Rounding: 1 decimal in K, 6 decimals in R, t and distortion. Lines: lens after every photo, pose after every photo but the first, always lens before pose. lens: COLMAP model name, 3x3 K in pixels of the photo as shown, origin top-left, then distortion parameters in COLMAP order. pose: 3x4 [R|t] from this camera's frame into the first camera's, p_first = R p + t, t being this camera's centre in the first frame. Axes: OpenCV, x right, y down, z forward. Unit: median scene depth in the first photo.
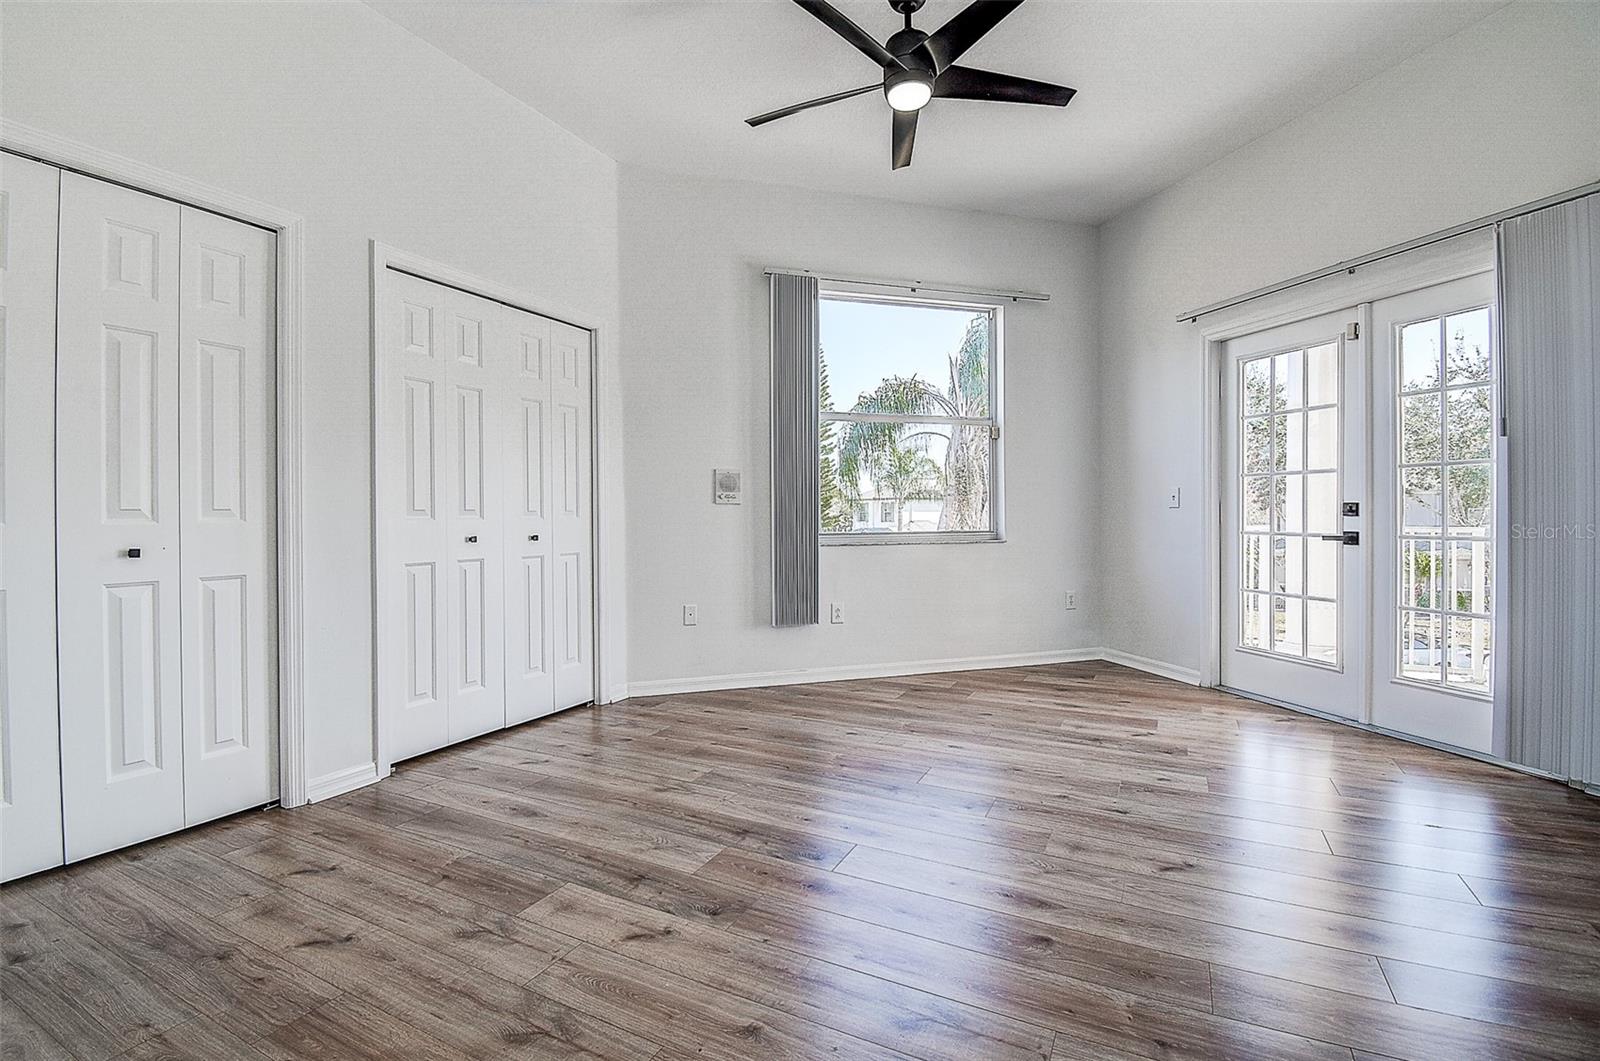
lens RADIAL K [[725.9, 0, 787.3], [0, 725.9, 517.4], [0, 0, 1]] dist [0.025647, -0.027143]
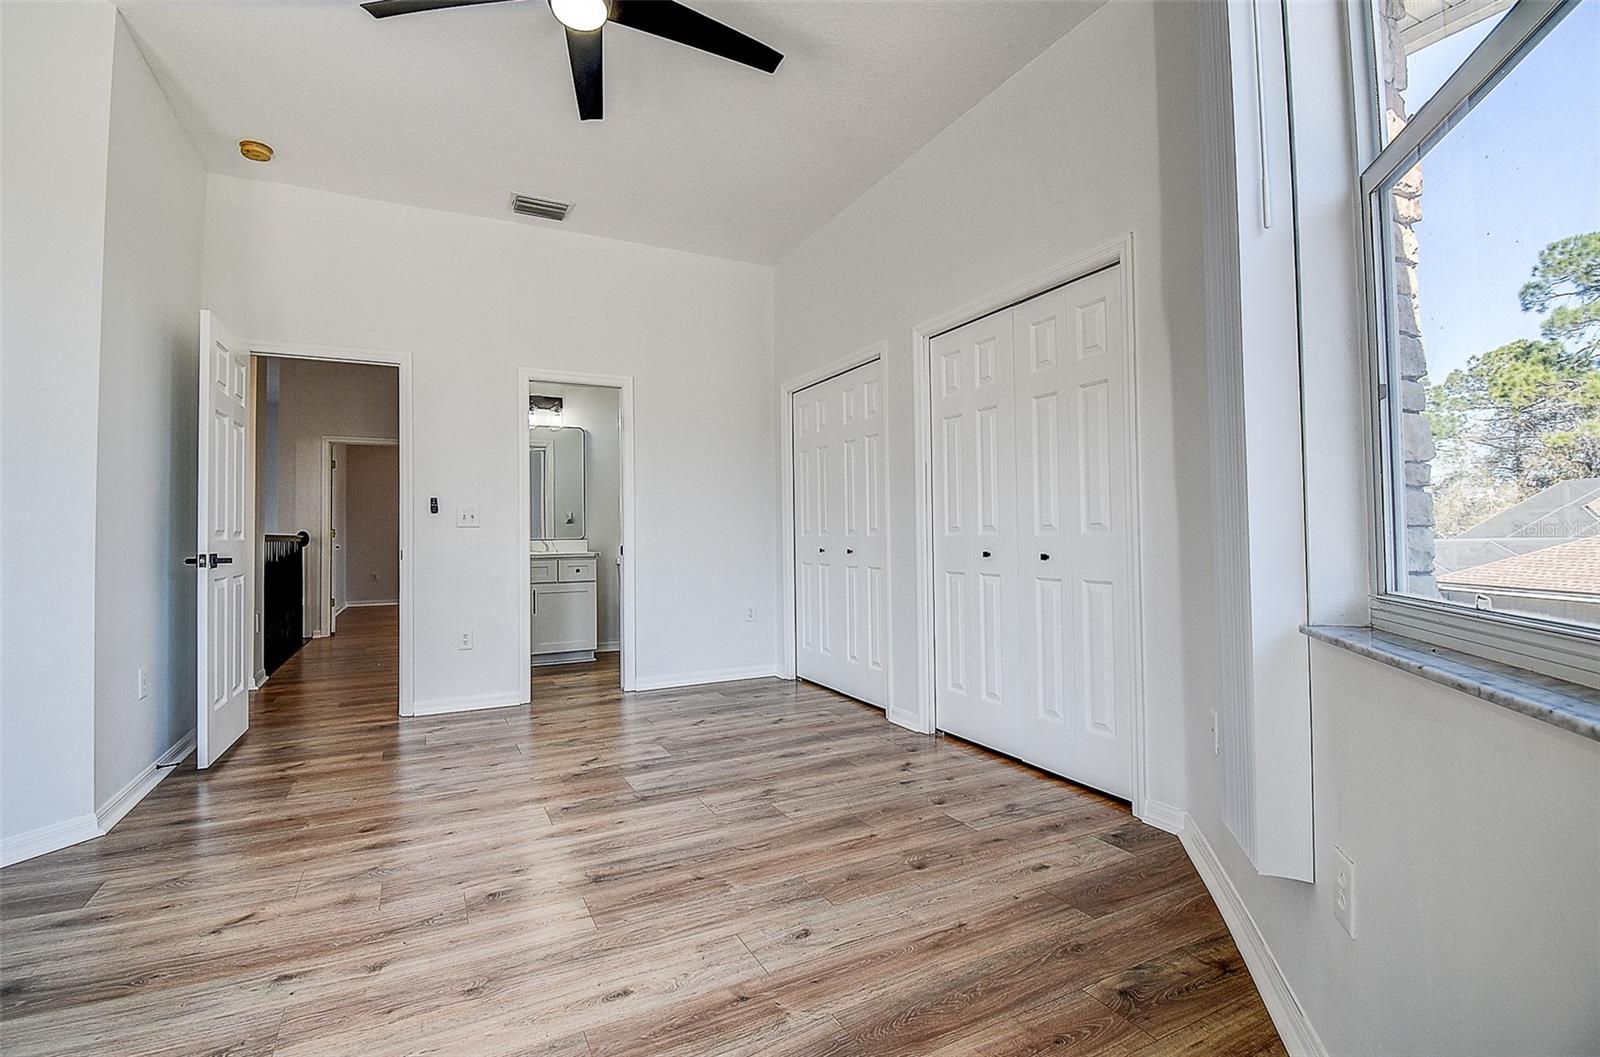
lens RADIAL K [[725.9, 0, 787.3], [0, 725.9, 515.4], [0, 0, 1]] dist [0.025647, -0.027143]
pose [[-0.581491, -0.008305, -0.813510, 0.741064], [0.015249, 0.999661, -0.021105, -0.008773], [0.813410, -0.024677, -0.581167, 1.790538]]
